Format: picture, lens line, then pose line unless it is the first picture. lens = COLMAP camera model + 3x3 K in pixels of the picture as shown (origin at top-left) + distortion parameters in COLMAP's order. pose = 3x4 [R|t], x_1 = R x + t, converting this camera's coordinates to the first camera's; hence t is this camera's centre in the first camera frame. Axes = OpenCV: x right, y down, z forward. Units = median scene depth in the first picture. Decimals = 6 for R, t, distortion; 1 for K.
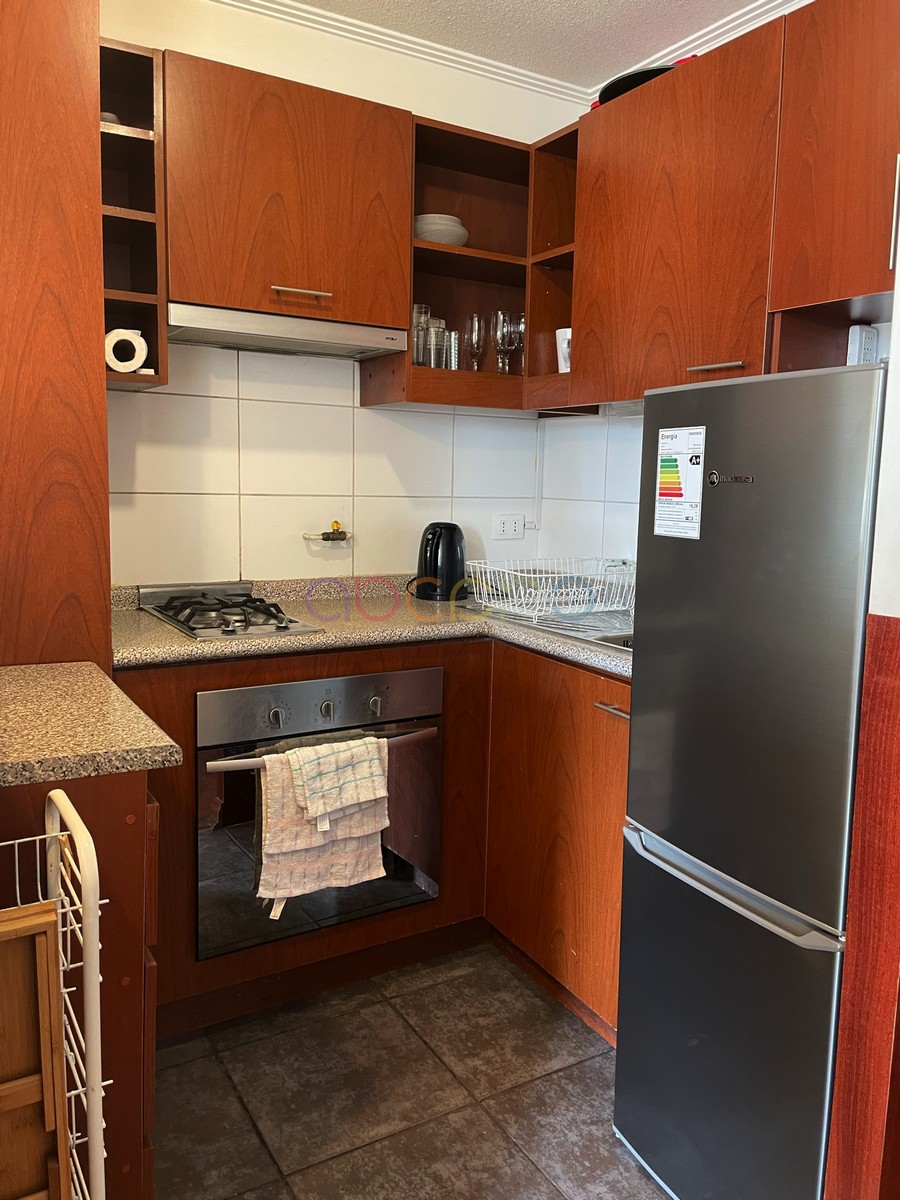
lens RADIAL K [[911.8, 0, 463.7], [0, 911.8, 585.7], [0, 0, 1]] dist [0.085506, -0.121155]
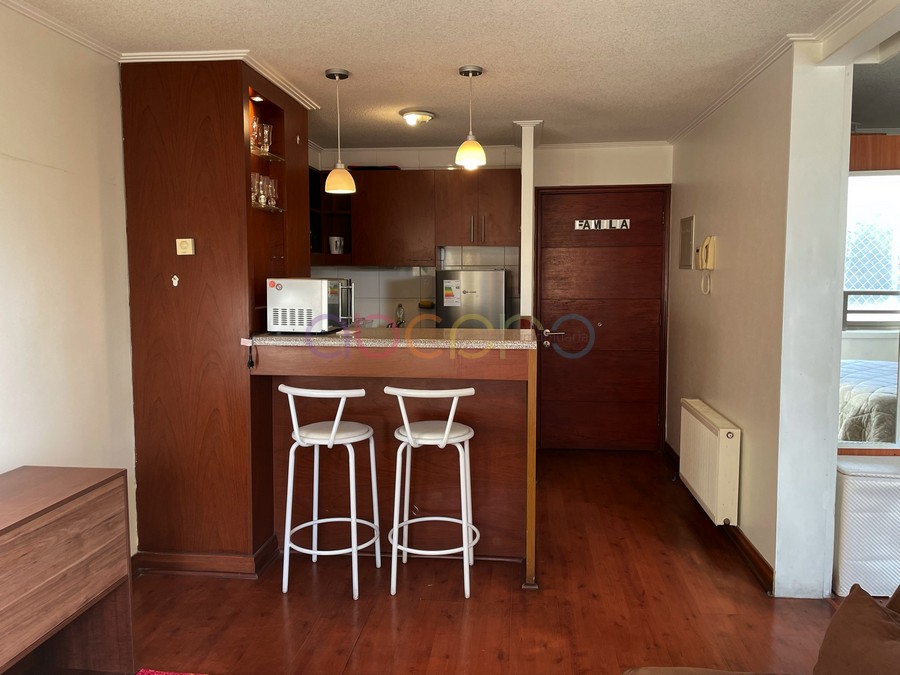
lens RADIAL K [[683.9, 0, 453.2], [0, 683.9, 326.3], [0, 0, 1]] dist [0.085506, -0.121155]
pose [[0.601666, -0.087774, 0.793911, -1.675360], [0.110562, 0.993528, 0.026054, -0.032456], [-0.791059, 0.072100, 0.607476, -0.654968]]
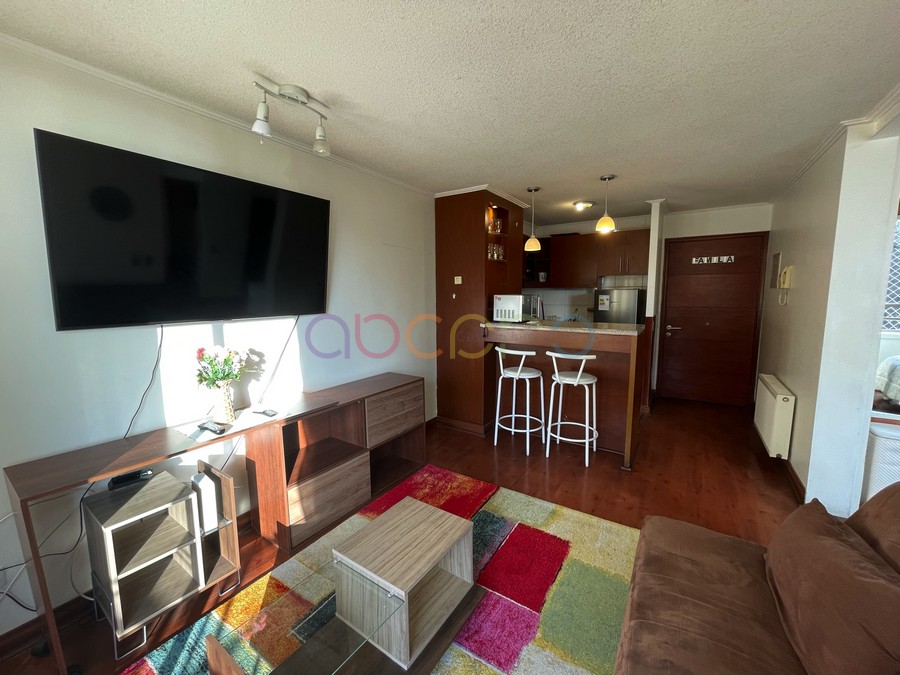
lens RADIAL K [[364.1, 0, 449.4], [0, 364.1, 334.7], [0, 0, 1]] dist [-0.005084, 0.000155]
pose [[0.900972, -0.081316, 0.426190, -1.604779], [0.080420, 0.996558, 0.020133, -0.011669], [-0.426360, 0.016135, 0.904410, -0.823919]]
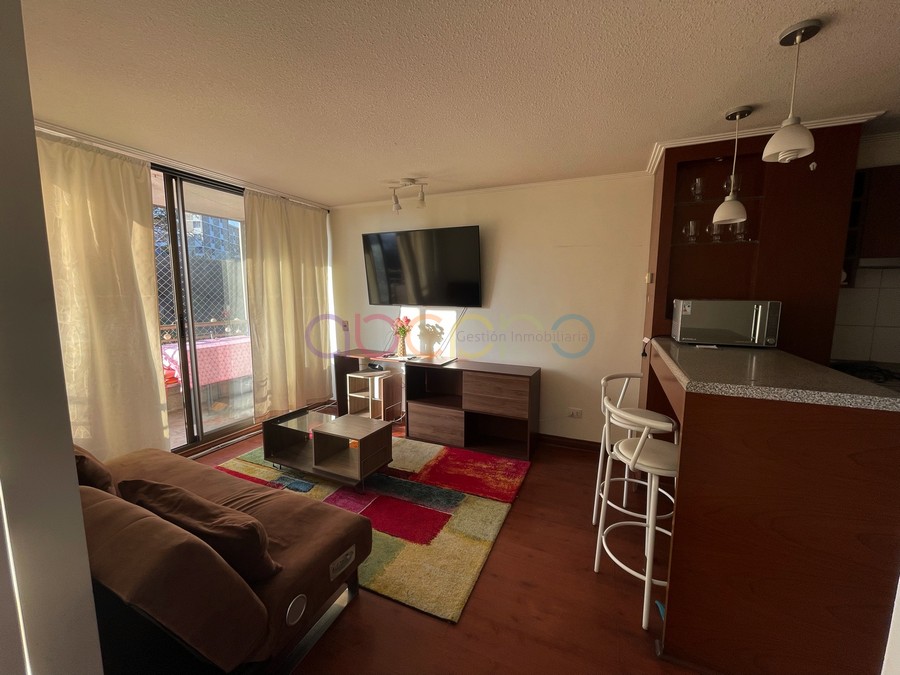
lens RADIAL K [[364.1, 0, 447.5], [0, 364.1, 334.7], [0, 0, 1]] dist [-0.005084, 0.000155]
pose [[0.563431, 0.077191, -0.822549, -0.110794], [-0.089589, 0.995463, 0.032051, -0.006040], [0.821291, 0.055632, 0.567790, -0.605269]]
